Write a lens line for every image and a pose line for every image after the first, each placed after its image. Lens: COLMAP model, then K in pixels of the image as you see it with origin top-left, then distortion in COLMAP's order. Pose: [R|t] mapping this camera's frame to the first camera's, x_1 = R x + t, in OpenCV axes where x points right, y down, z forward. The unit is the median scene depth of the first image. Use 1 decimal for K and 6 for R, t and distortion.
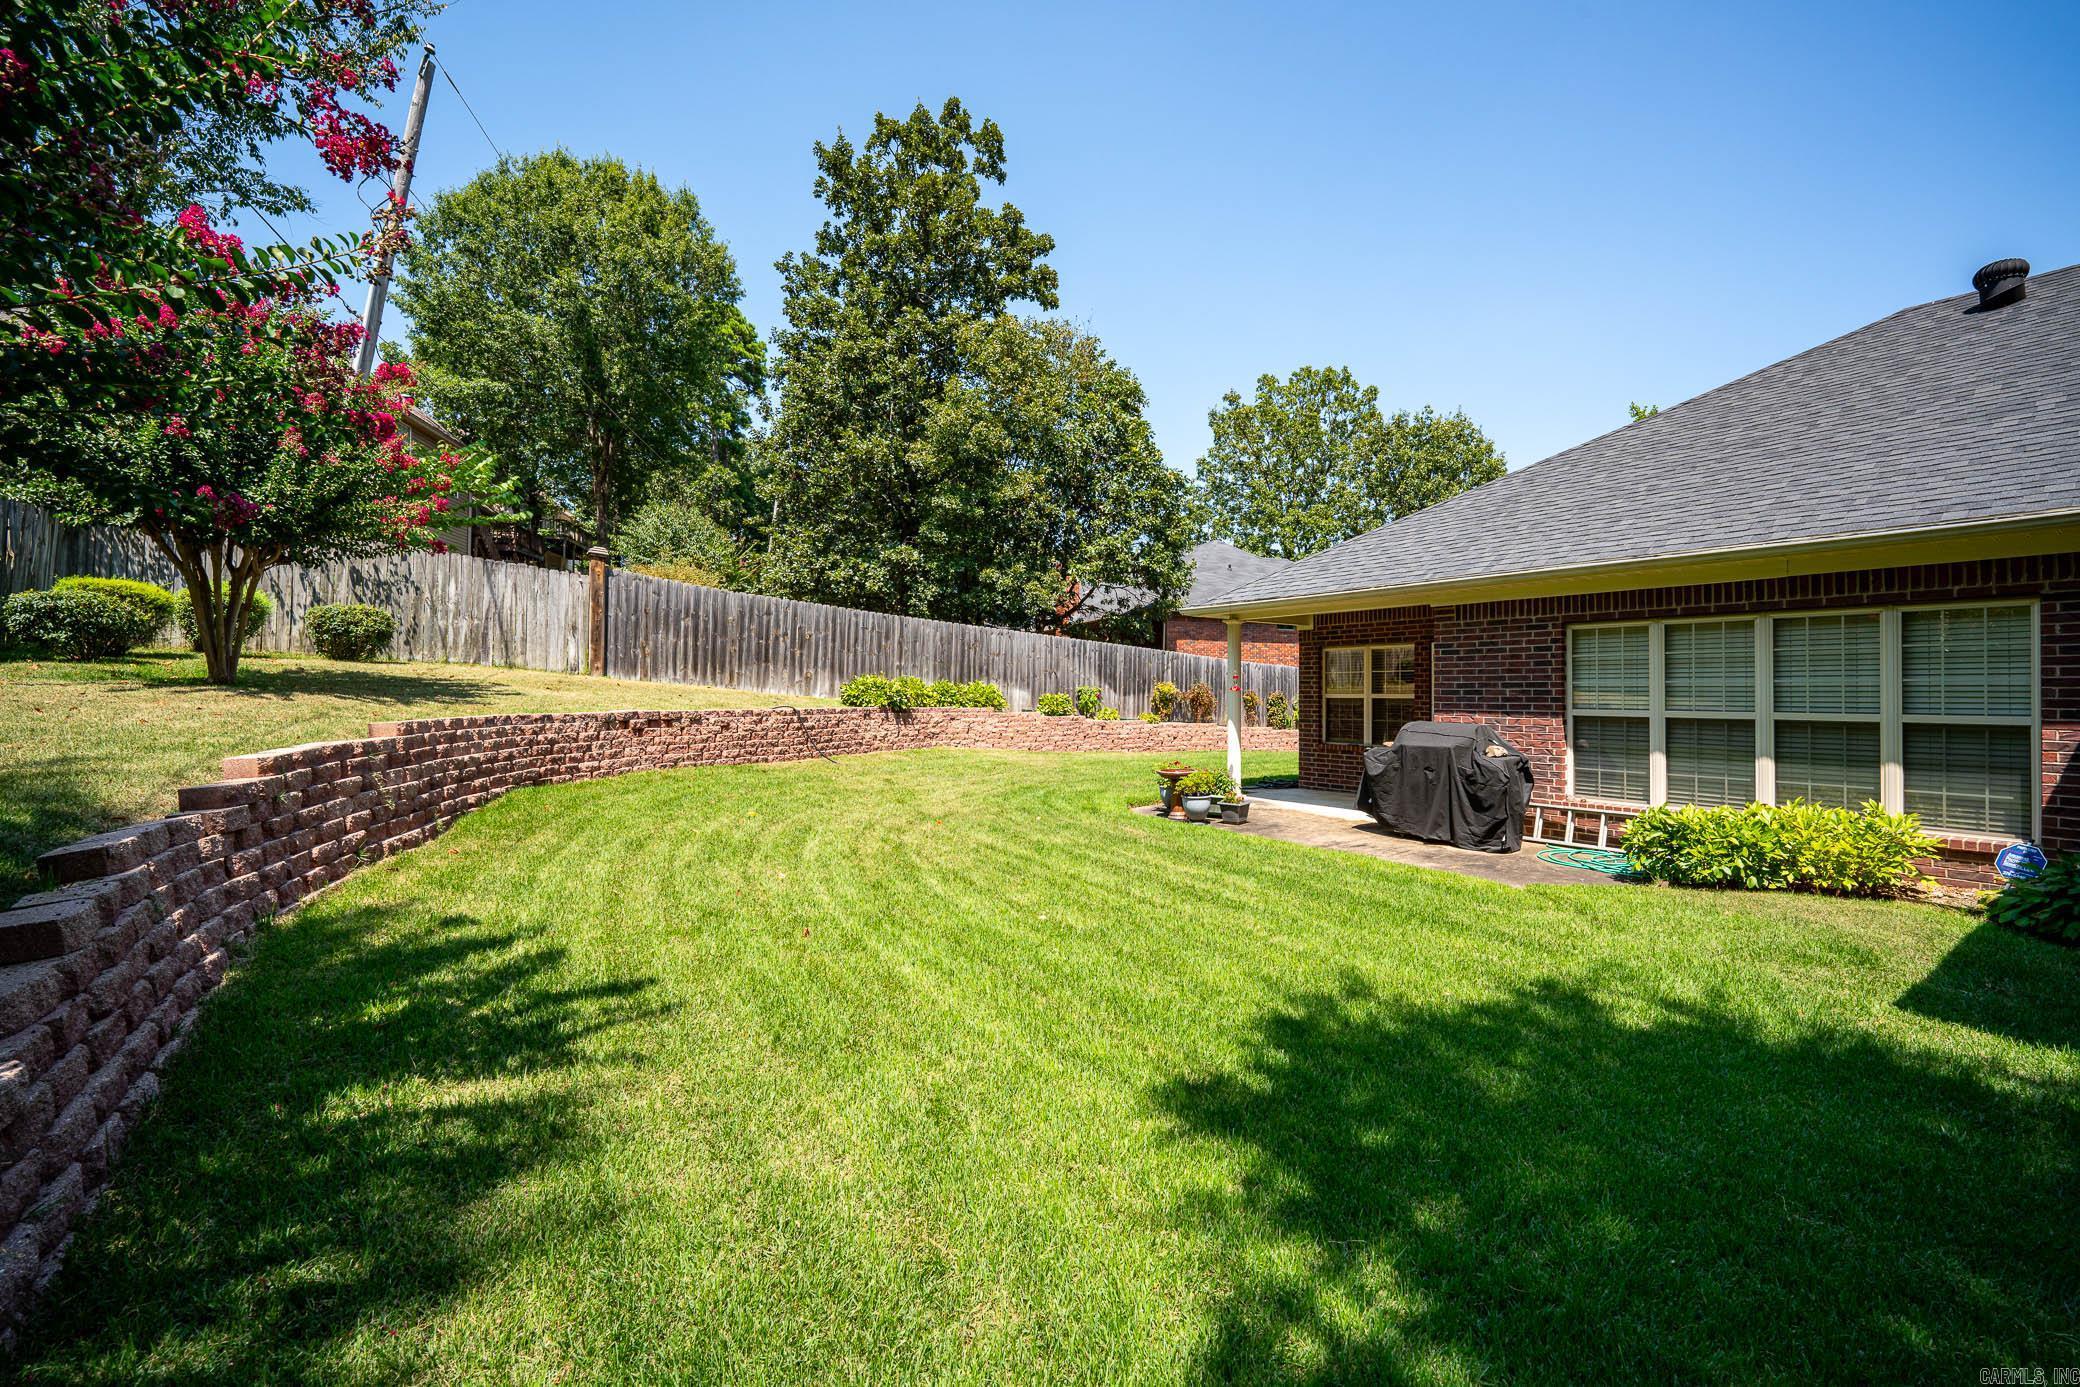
lens RADIAL K [[849.0, 0, 1041.9], [0, 849.0, 686.0], [0, 0, 1]] dist [0.000075, -0.000041]
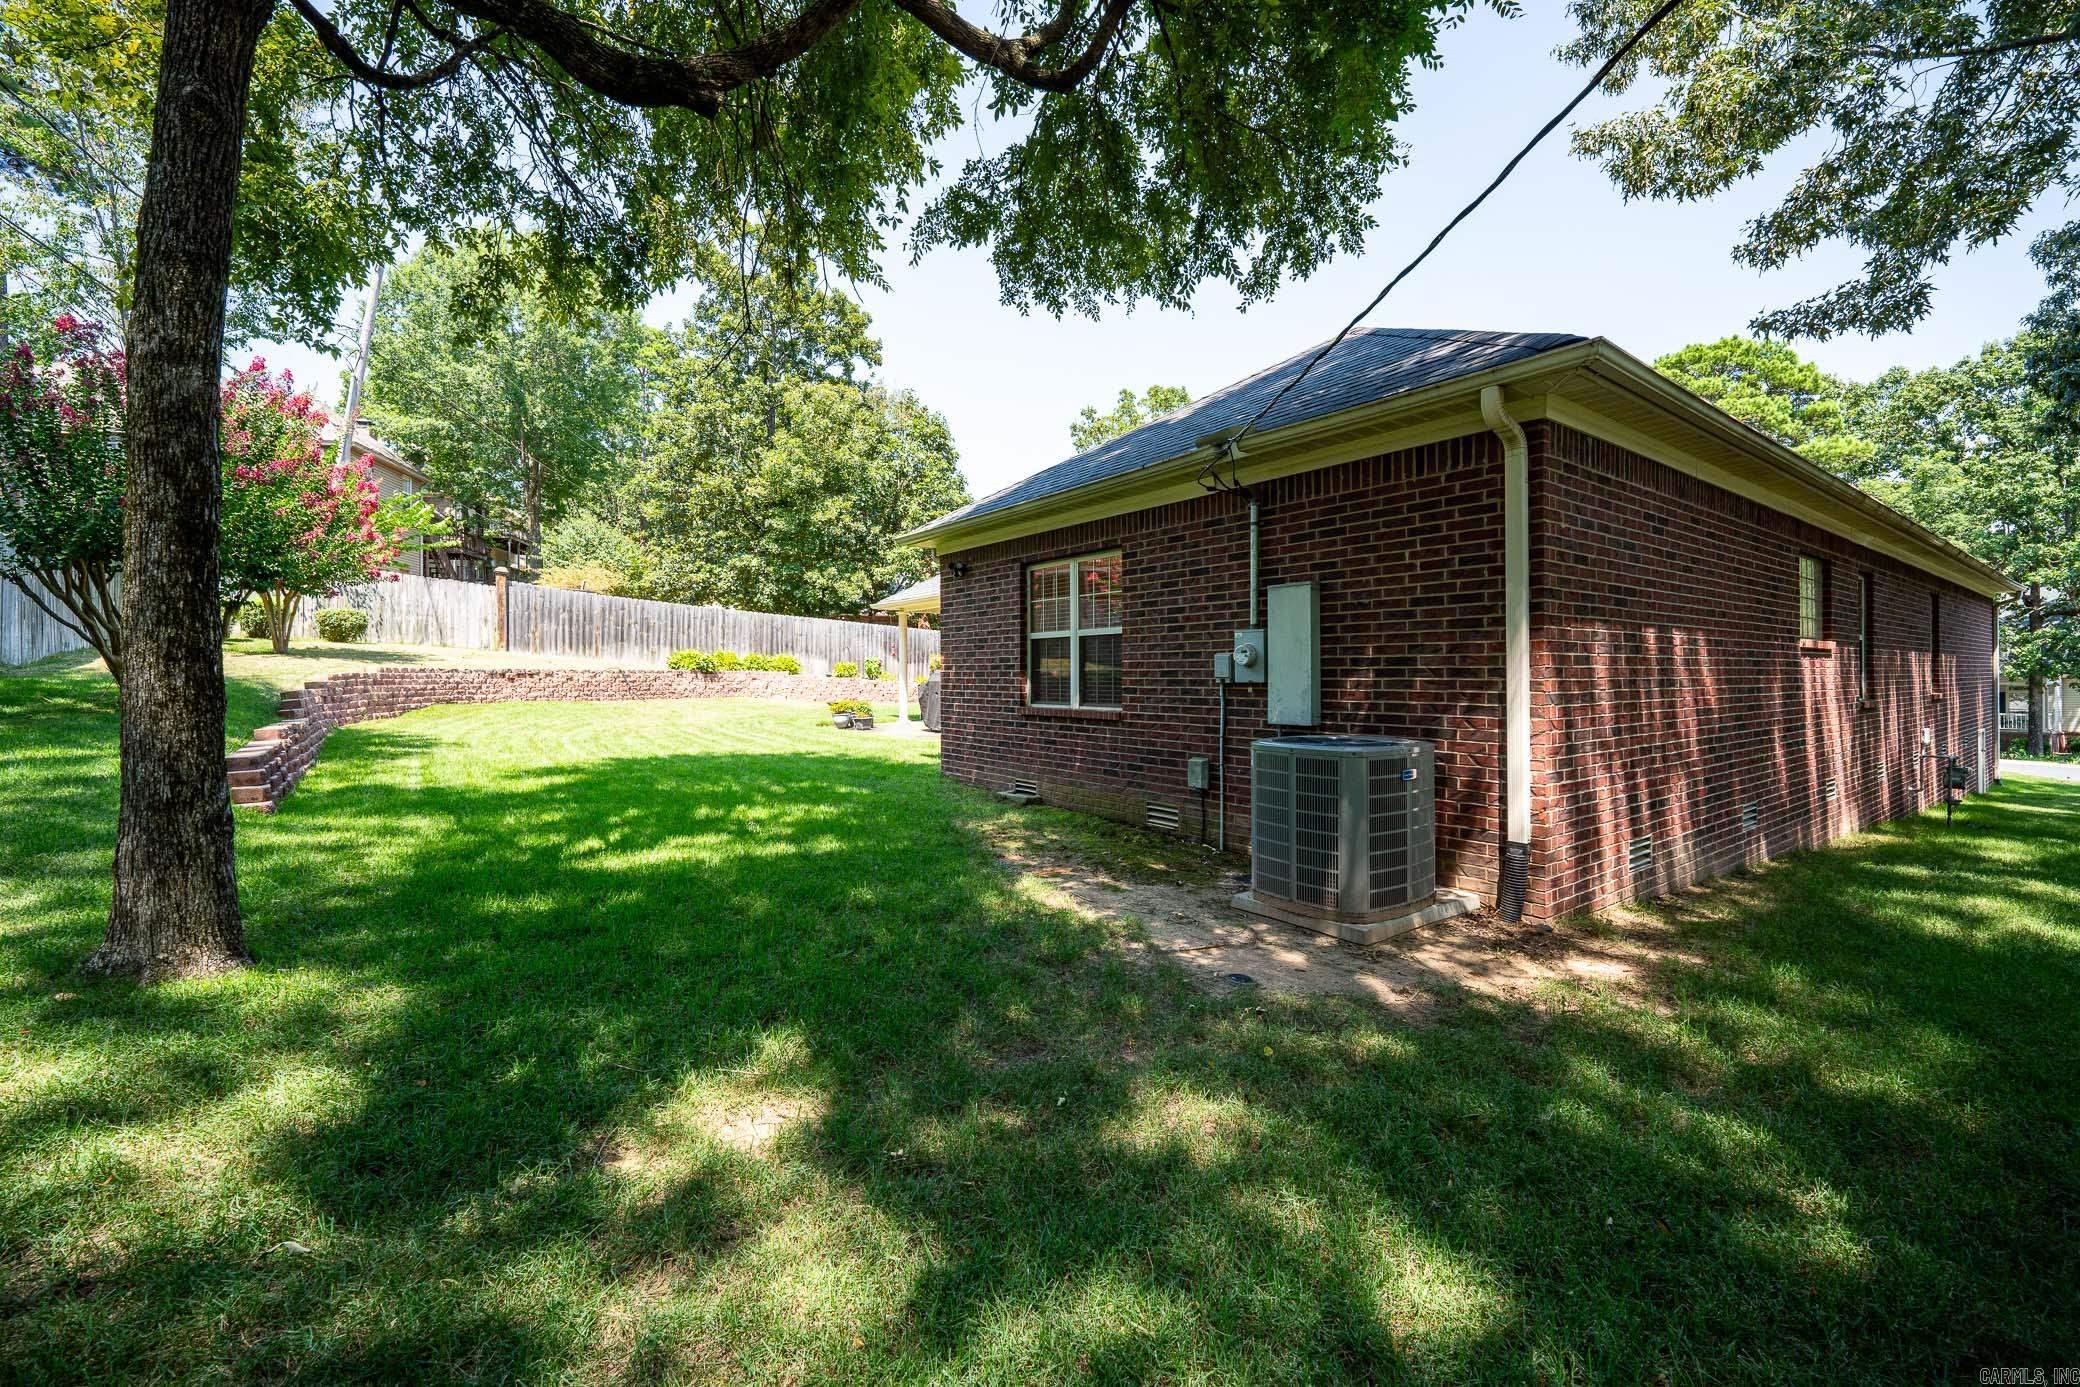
lens RADIAL K [[849.0, 0, 1037.6], [0, 849.0, 679.2], [0, 0, 1]] dist [0.000075, -0.000041]
pose [[0.999580, -0.012395, 0.026191, 0.285659], [0.012022, 0.999824, 0.014377, 0.019635], [-0.026365, -0.014056, 0.999554, -0.397211]]
